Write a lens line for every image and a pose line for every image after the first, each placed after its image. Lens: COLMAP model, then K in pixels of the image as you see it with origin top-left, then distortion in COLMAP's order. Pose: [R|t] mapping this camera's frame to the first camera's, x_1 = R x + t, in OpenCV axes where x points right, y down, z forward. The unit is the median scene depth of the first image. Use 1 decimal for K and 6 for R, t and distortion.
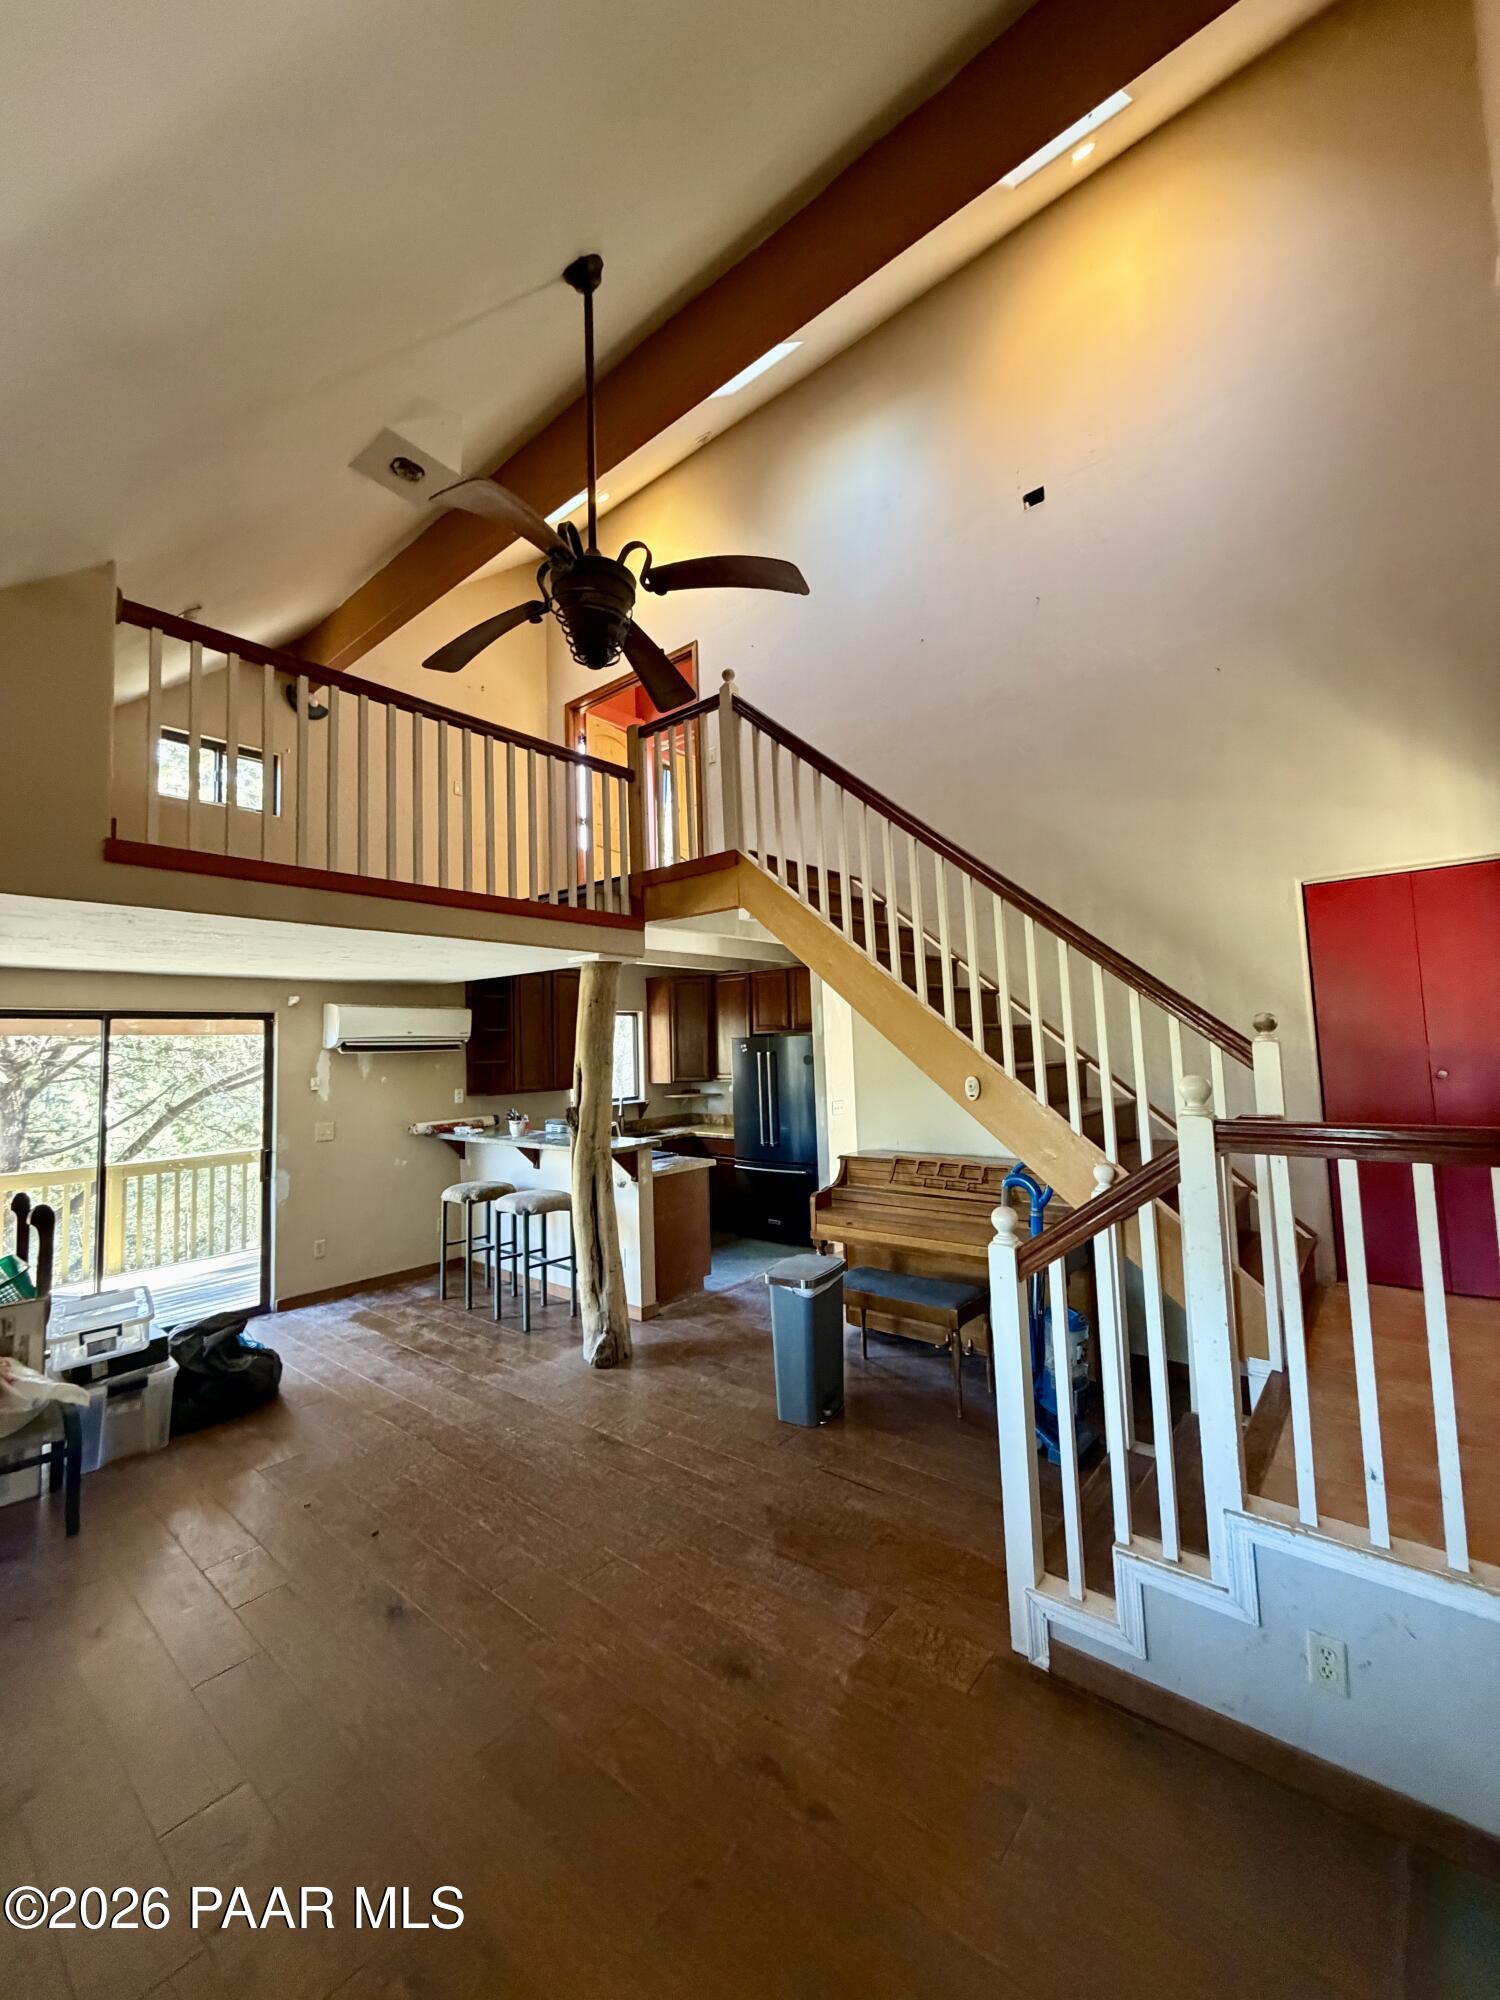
lens RADIAL K [[796.3, 0, 750.0], [0, 796.3, 1000.0], [0, 0, 1]] dist [0.001827, 0.000147]
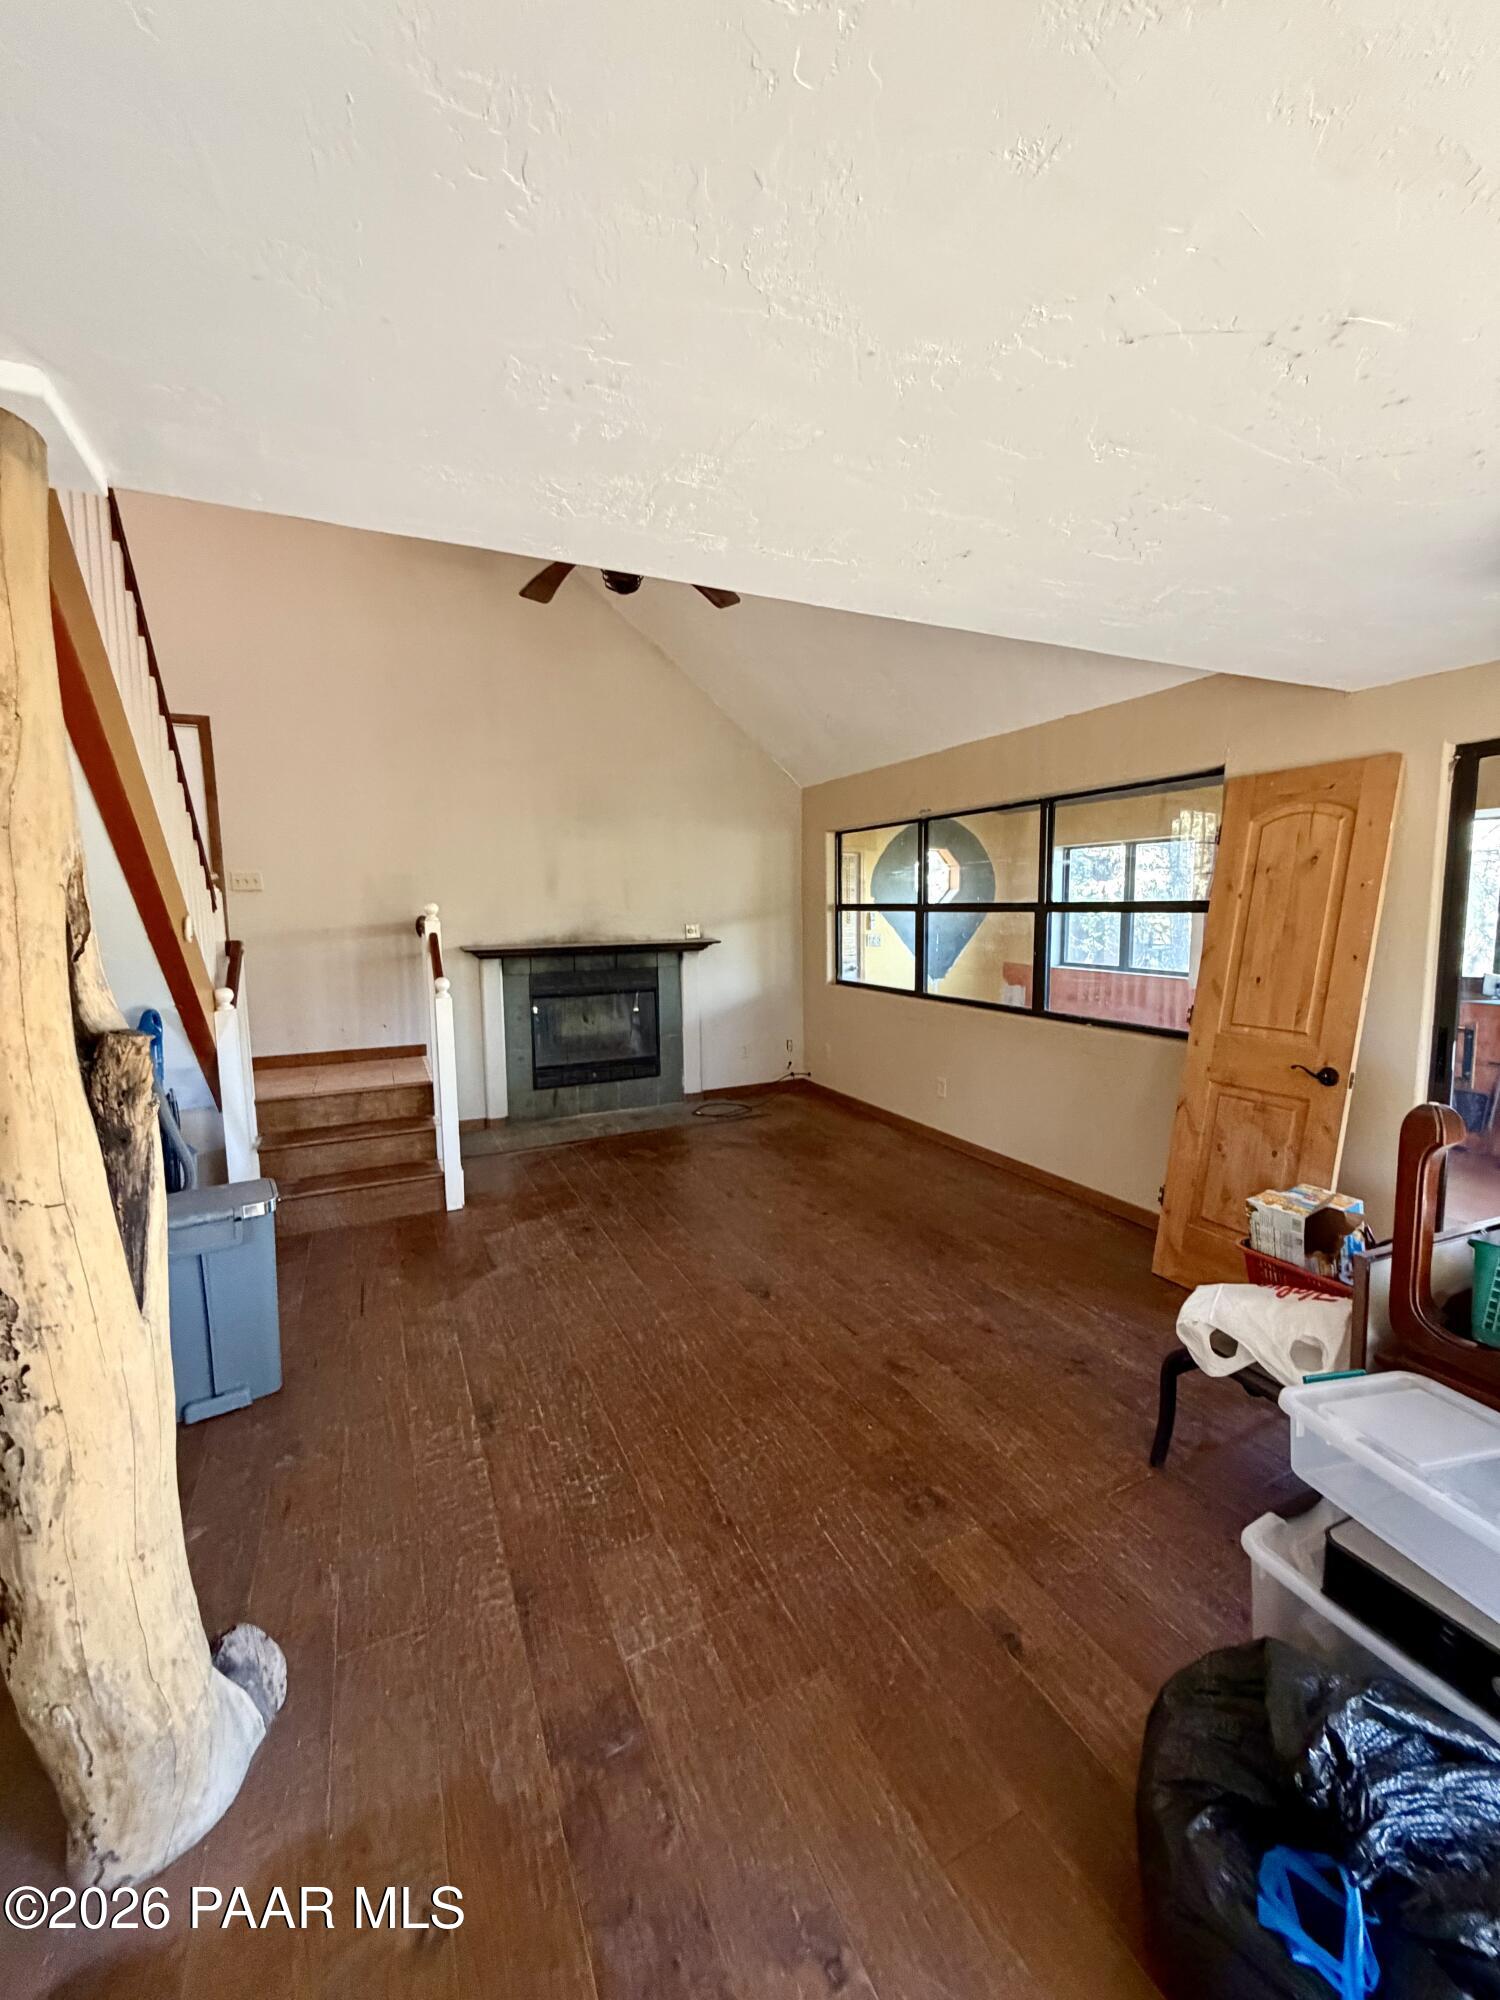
lens RADIAL K [[796.3, 0, 750.0], [0, 796.3, 1000.0], [0, 0, 1]] dist [0.001827, 0.000147]
pose [[-0.911423, -0.005498, 0.411435, -0.517055], [0.017047, 0.998548, 0.051107, 0.114482], [-0.411118, 0.053594, -0.910005, 1.166028]]
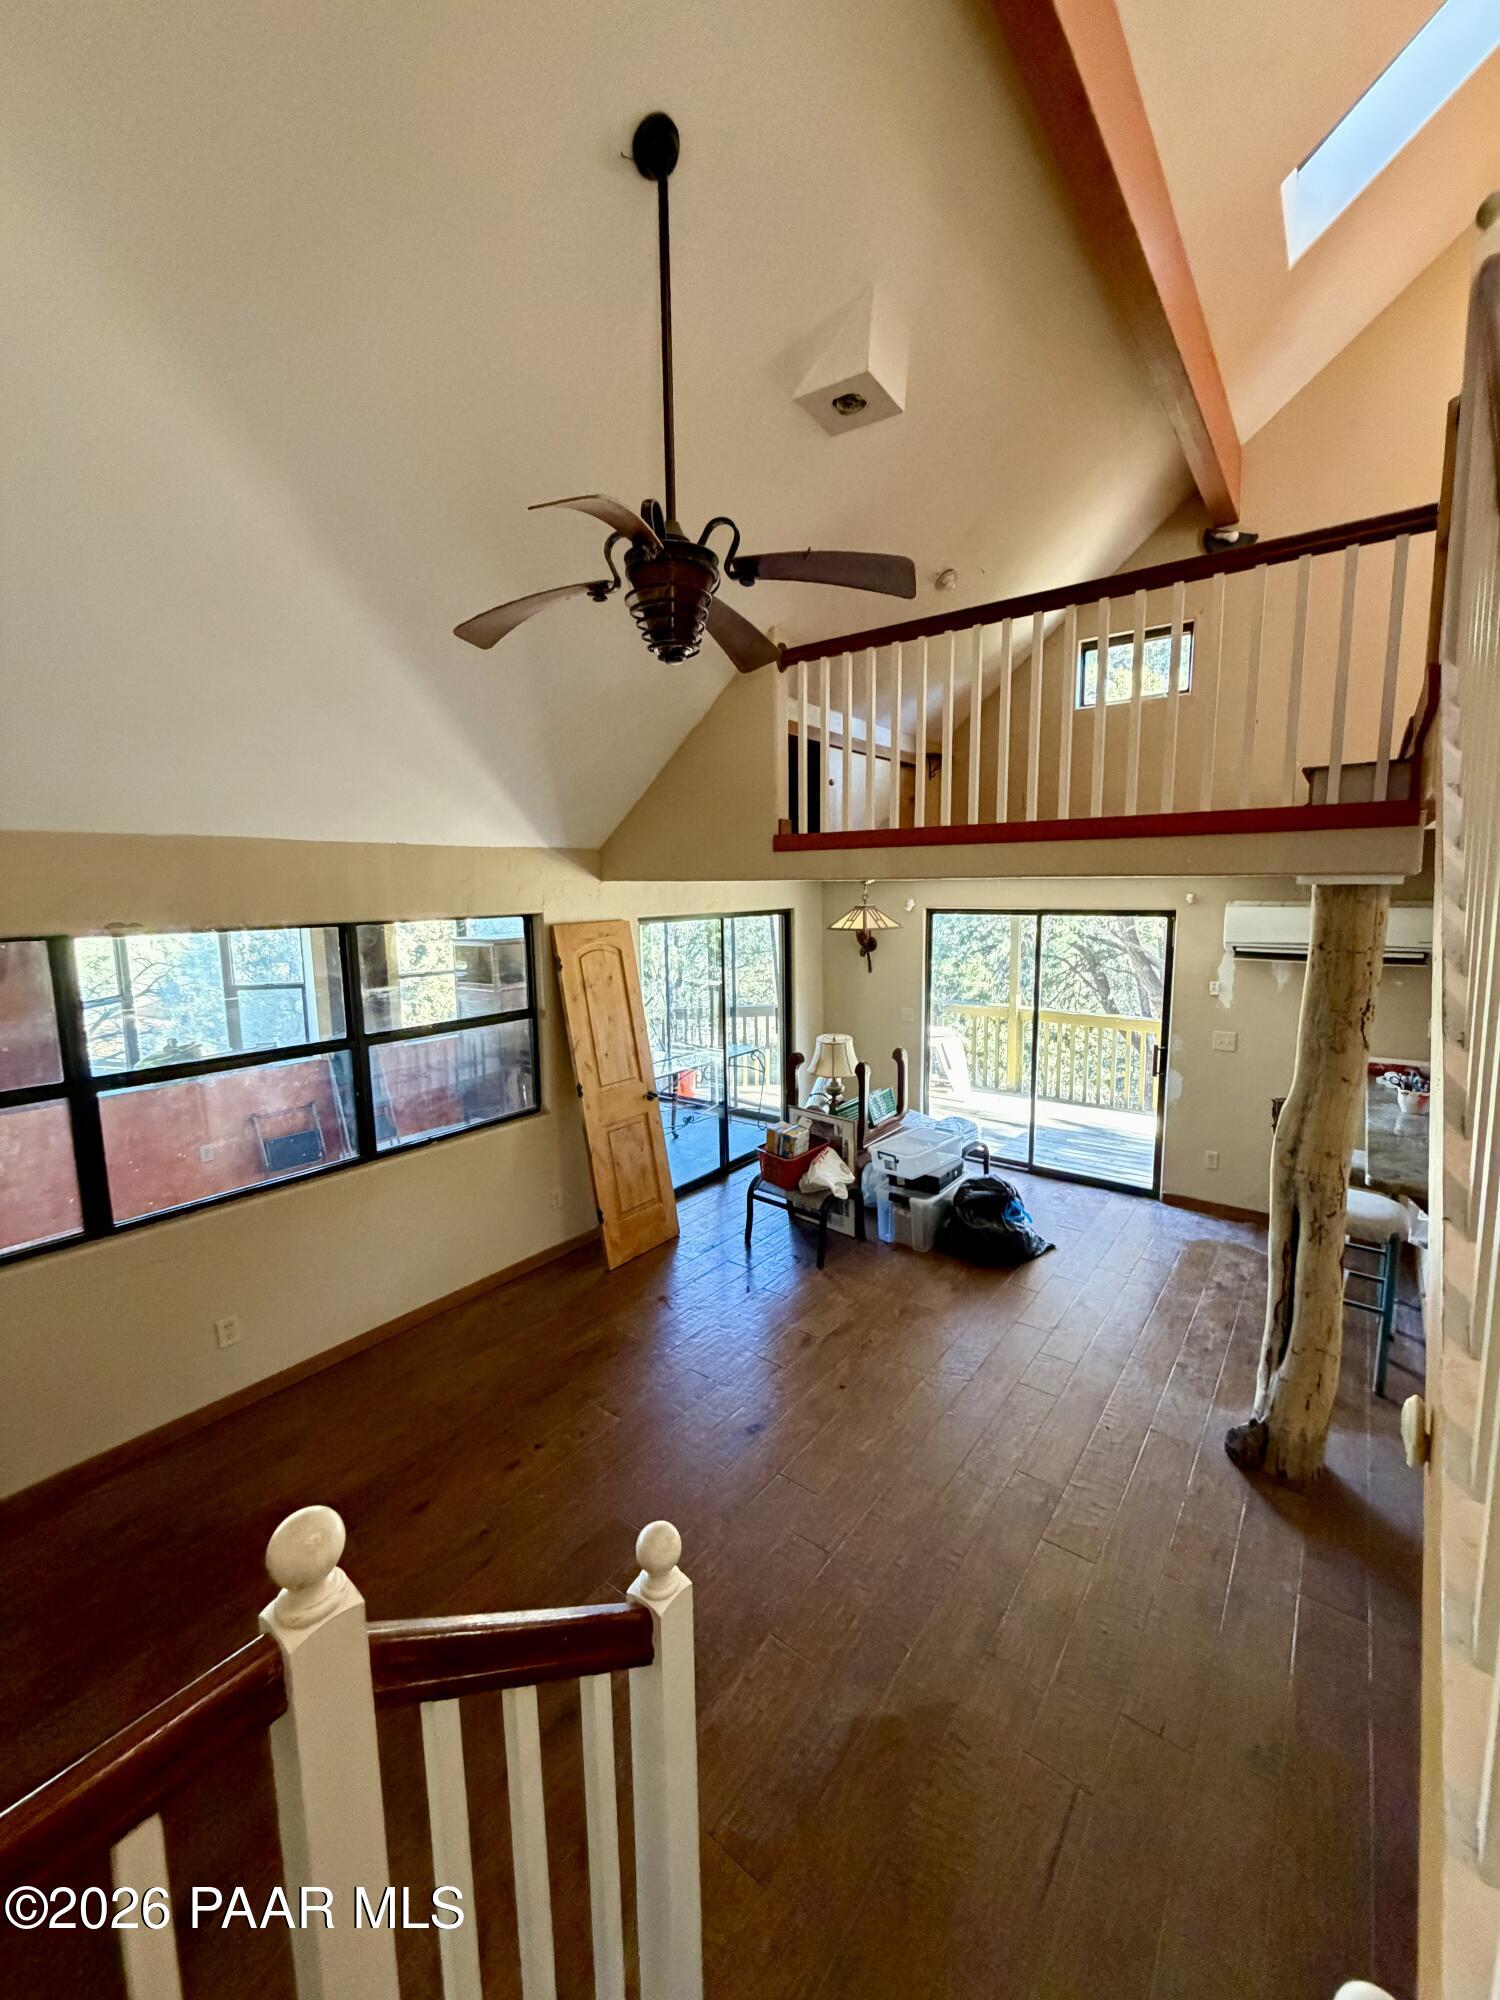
lens RADIAL K [[796.3, 0, 750.0], [0, 796.3, 1000.0], [0, 0, 1]] dist [0.001827, 0.000147]
pose [[0.049608, 0.173808, -0.983529, 0.410780], [0.078106, 0.981051, 0.177309, -0.105625], [0.995710, -0.085615, 0.035092, 0.539953]]
